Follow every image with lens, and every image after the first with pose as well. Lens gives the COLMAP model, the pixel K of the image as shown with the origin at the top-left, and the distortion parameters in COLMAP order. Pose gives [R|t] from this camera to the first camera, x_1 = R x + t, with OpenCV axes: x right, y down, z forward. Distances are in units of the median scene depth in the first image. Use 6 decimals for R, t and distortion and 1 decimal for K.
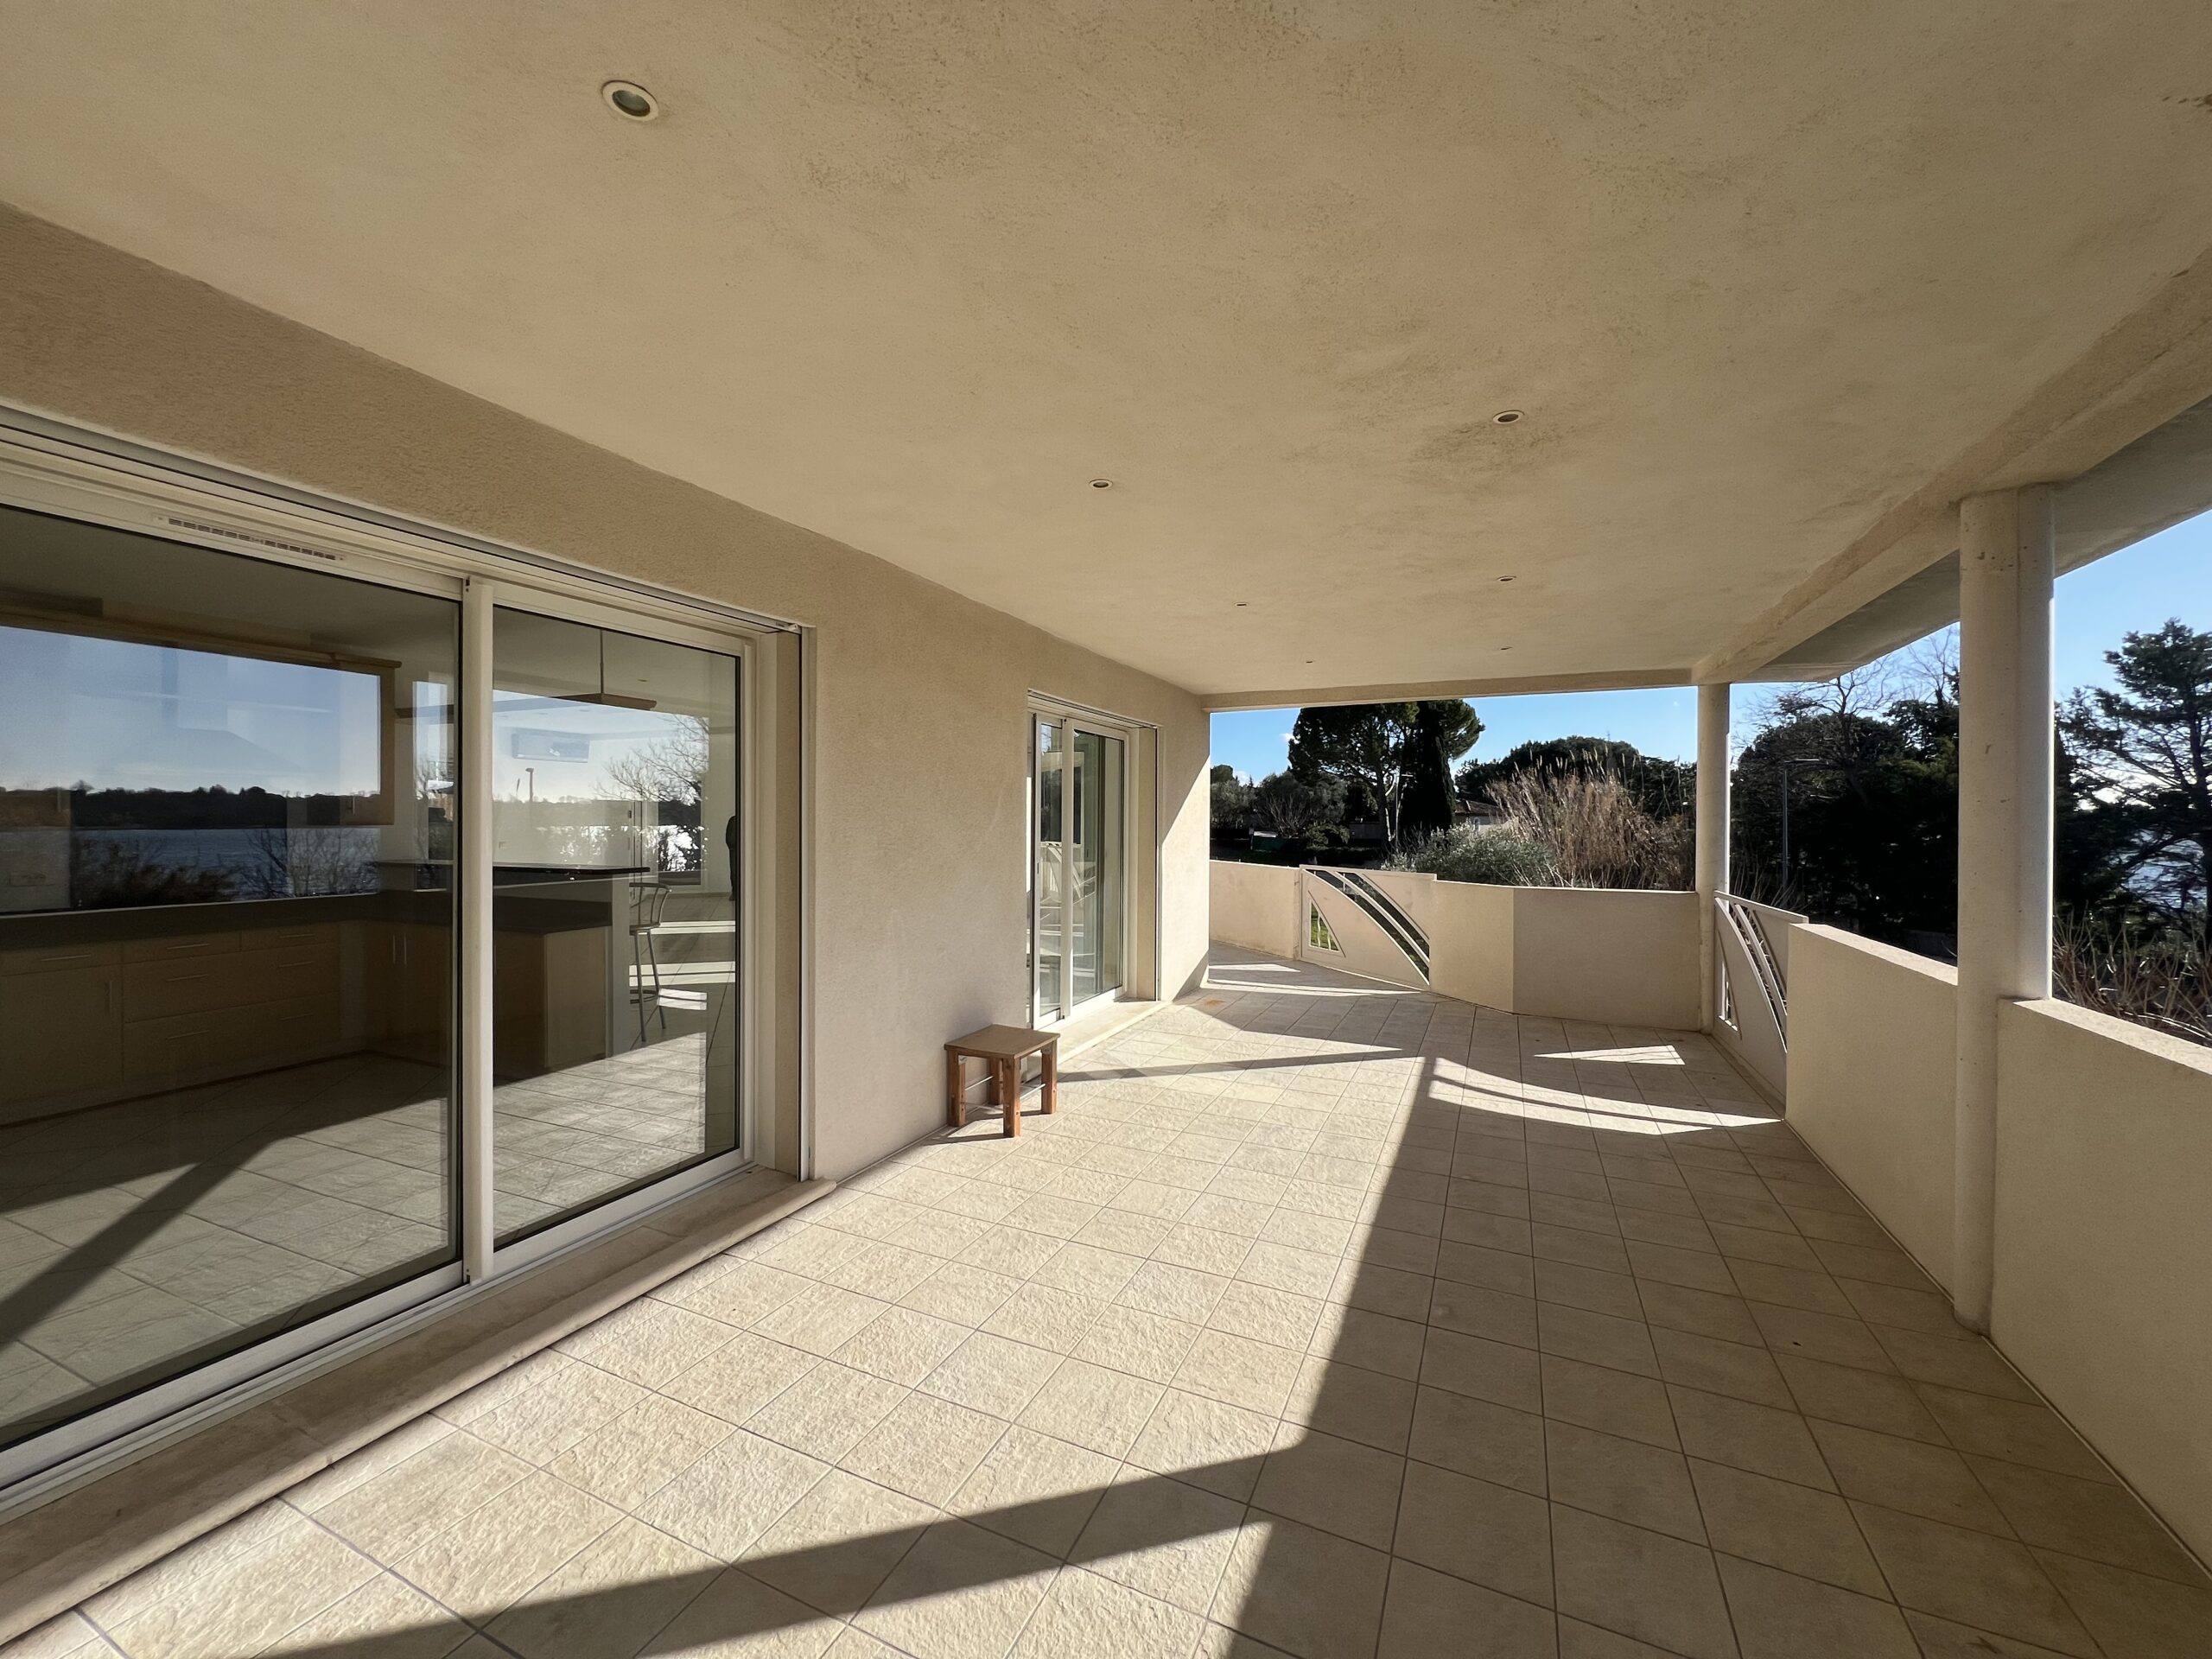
lens RADIAL K [[882.6, 0, 1098.2], [0, 882.6, 830.0], [0, 0, 1]] dist [-0.003208, 0.000739]
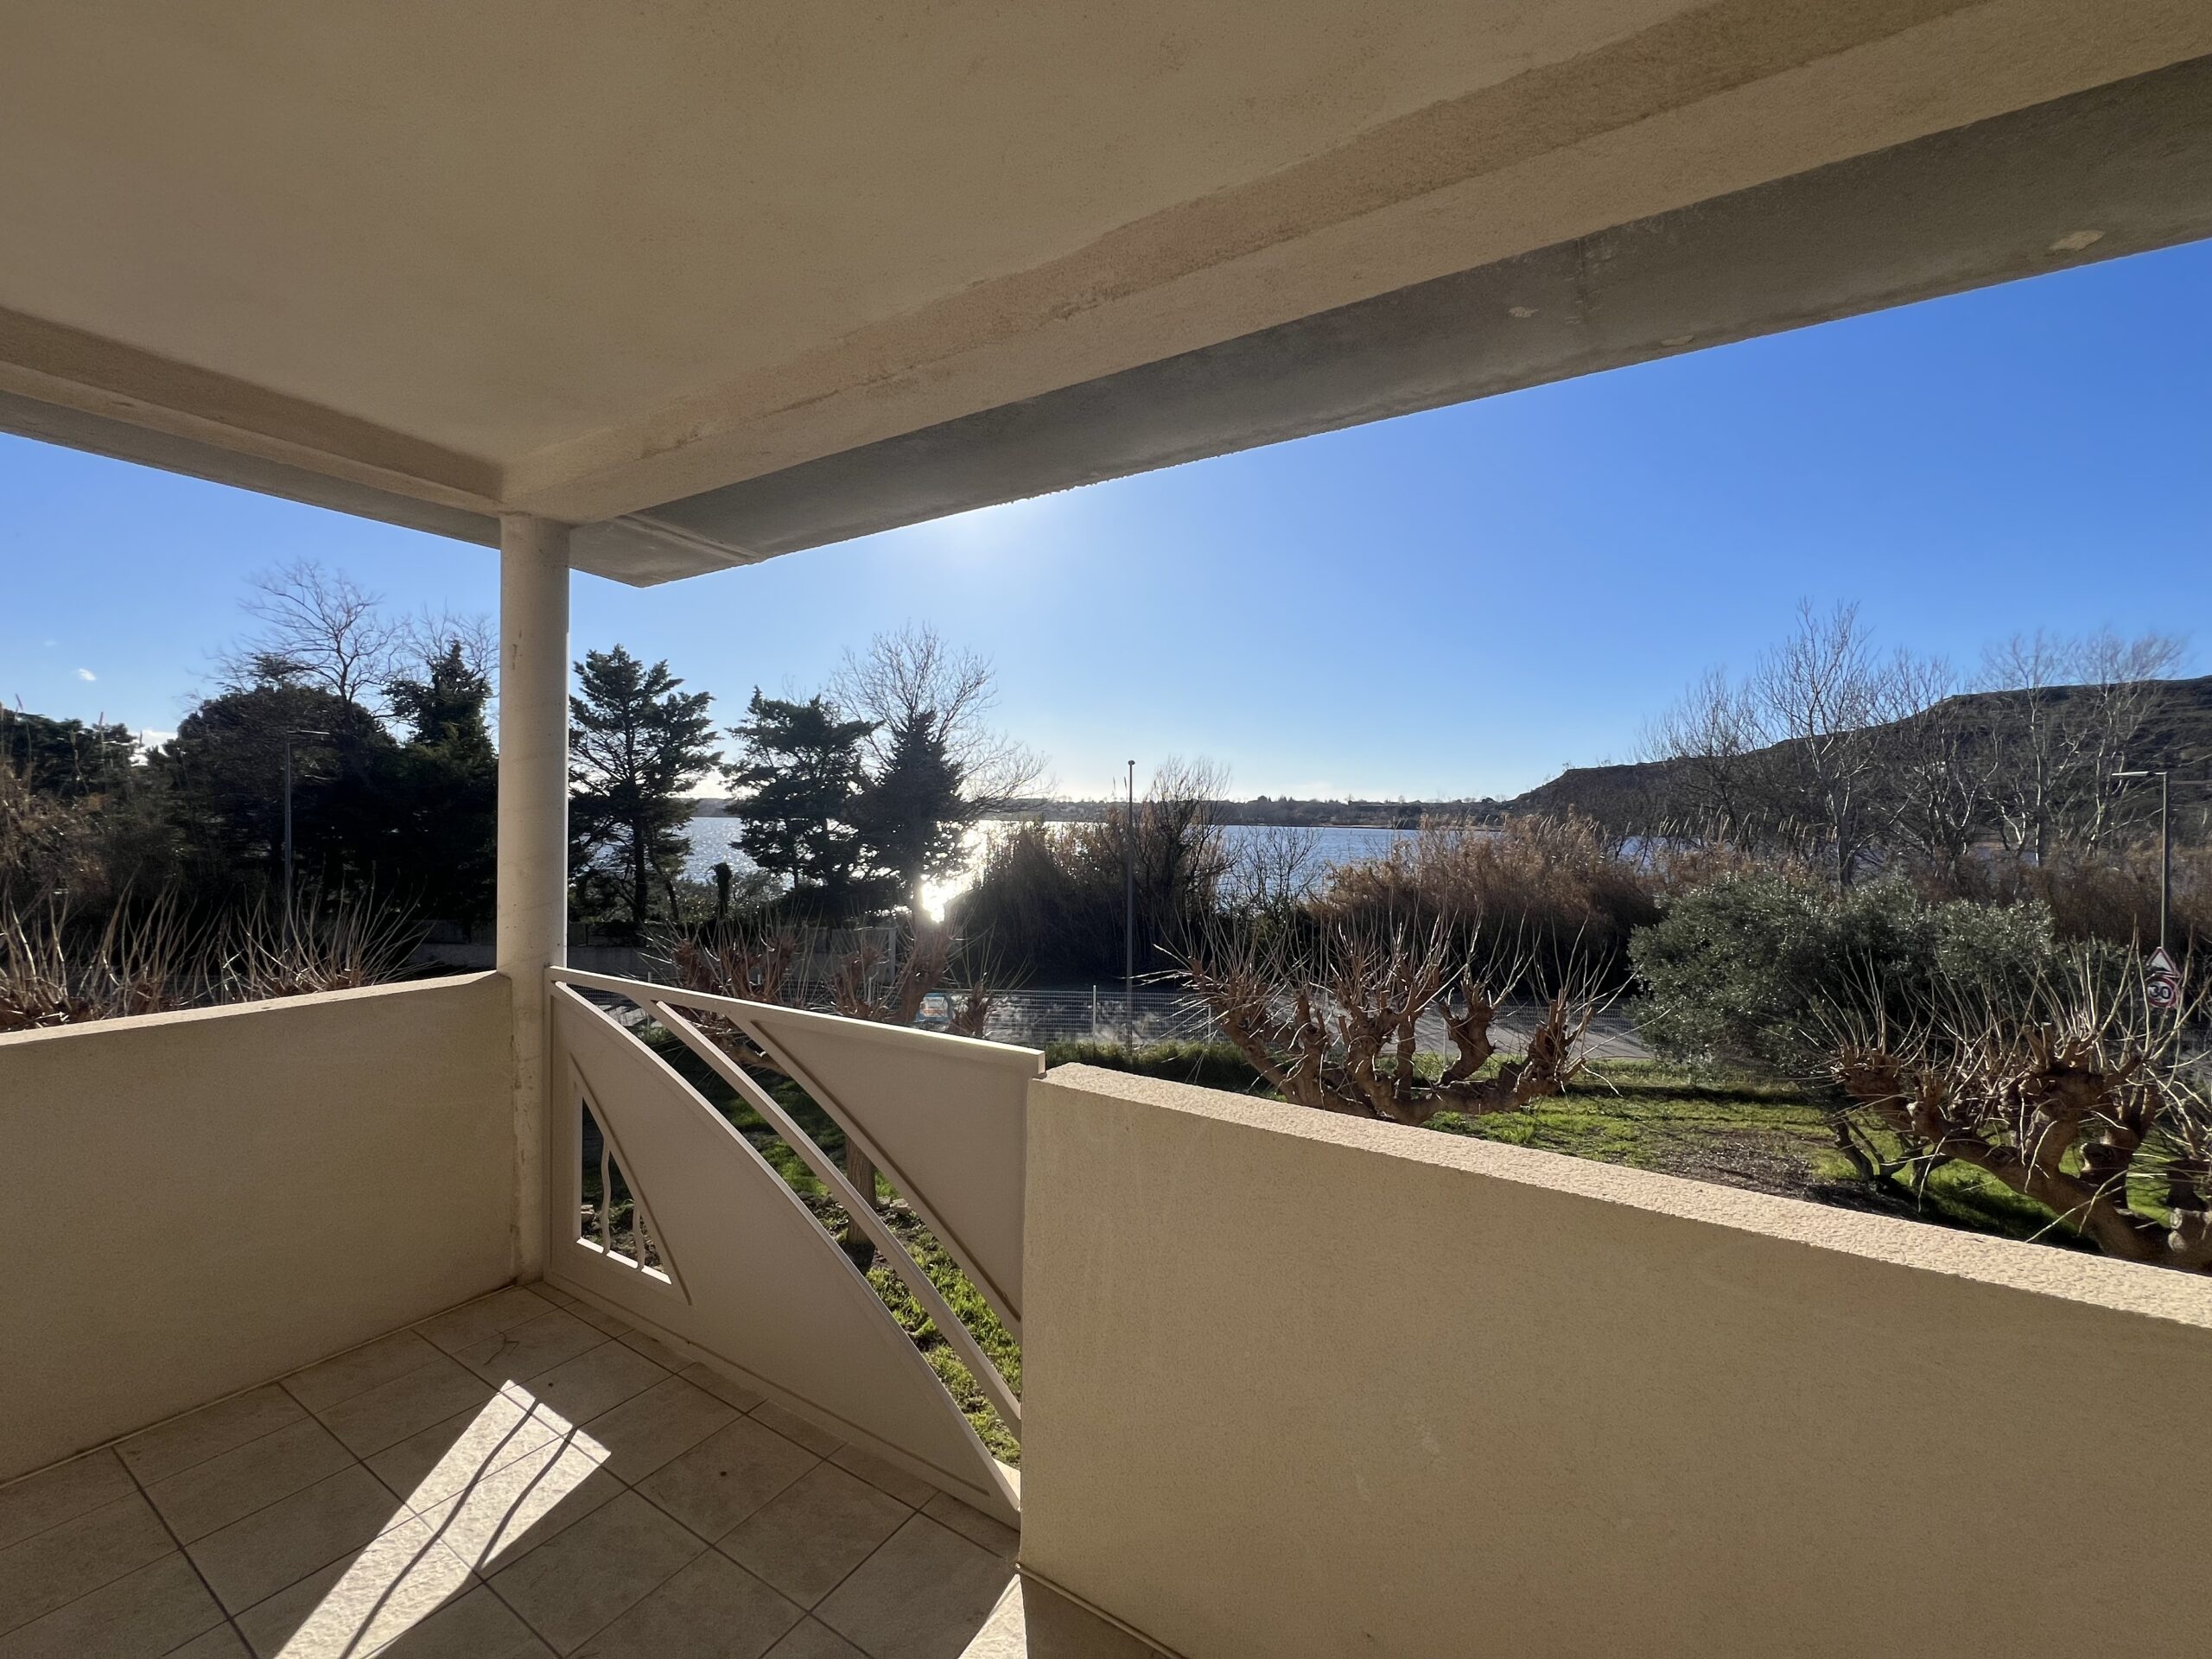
lens RADIAL K [[882.6, 0, 1104.9], [0, 882.6, 827.3], [0, 0, 1]] dist [-0.003208, 0.000739]
pose [[0.119435, -0.013054, 0.992756, 0.141700], [-0.002092, 0.999908, 0.013400, -0.005401], [-0.992840, -0.003678, 0.119397, 0.334675]]
